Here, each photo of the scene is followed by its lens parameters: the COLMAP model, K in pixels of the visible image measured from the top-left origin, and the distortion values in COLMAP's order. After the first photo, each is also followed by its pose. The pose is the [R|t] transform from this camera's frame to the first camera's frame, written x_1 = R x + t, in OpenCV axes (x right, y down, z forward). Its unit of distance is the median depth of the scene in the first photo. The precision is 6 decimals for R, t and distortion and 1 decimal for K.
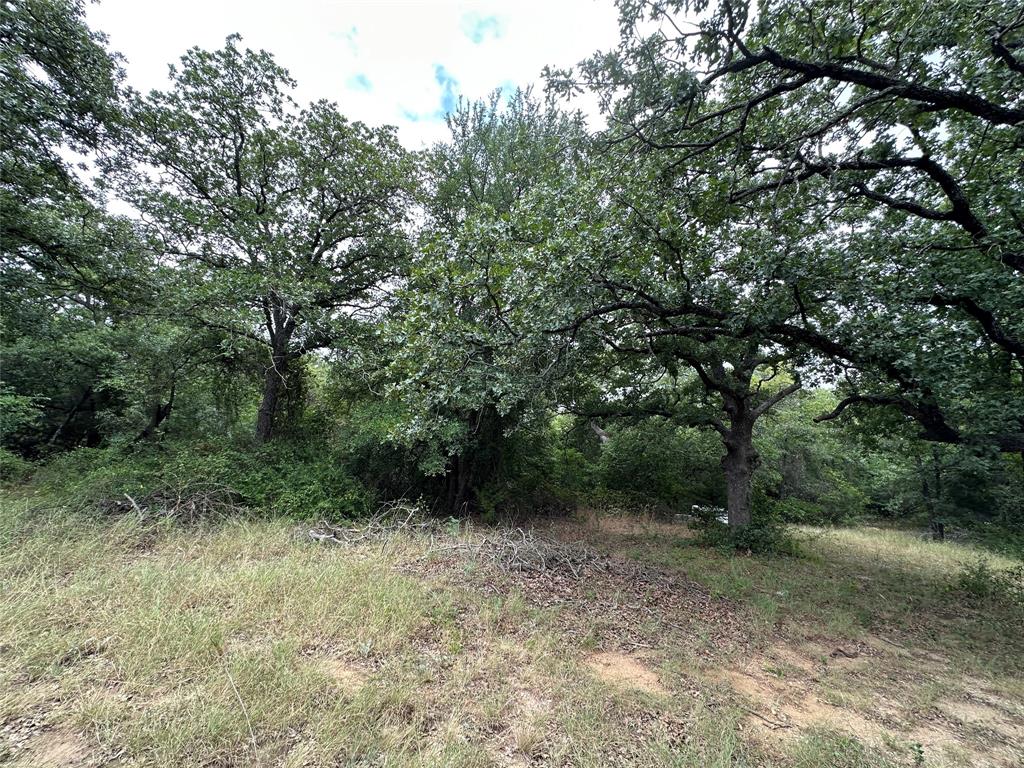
lens RADIAL K [[408.6, 0, 513.0], [0, 408.6, 383.7], [0, 0, 1]] dist [-0.006121, 0.001411]
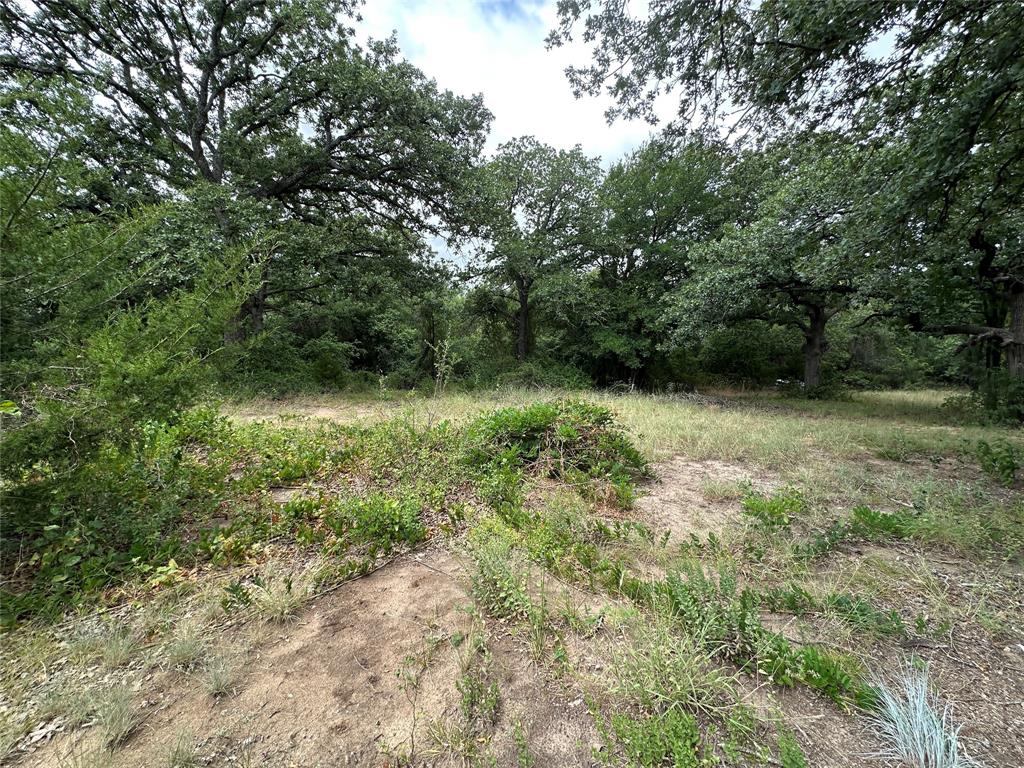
lens RADIAL K [[408.6, 0, 510.7], [0, 408.6, 384.3], [0, 0, 1]] dist [-0.006121, 0.001411]
pose [[0.986378, -0.064524, -0.151314, -0.262939], [0.098797, 0.967849, 0.231316, -0.106715], [0.131524, -0.243115, 0.961039, -0.493958]]
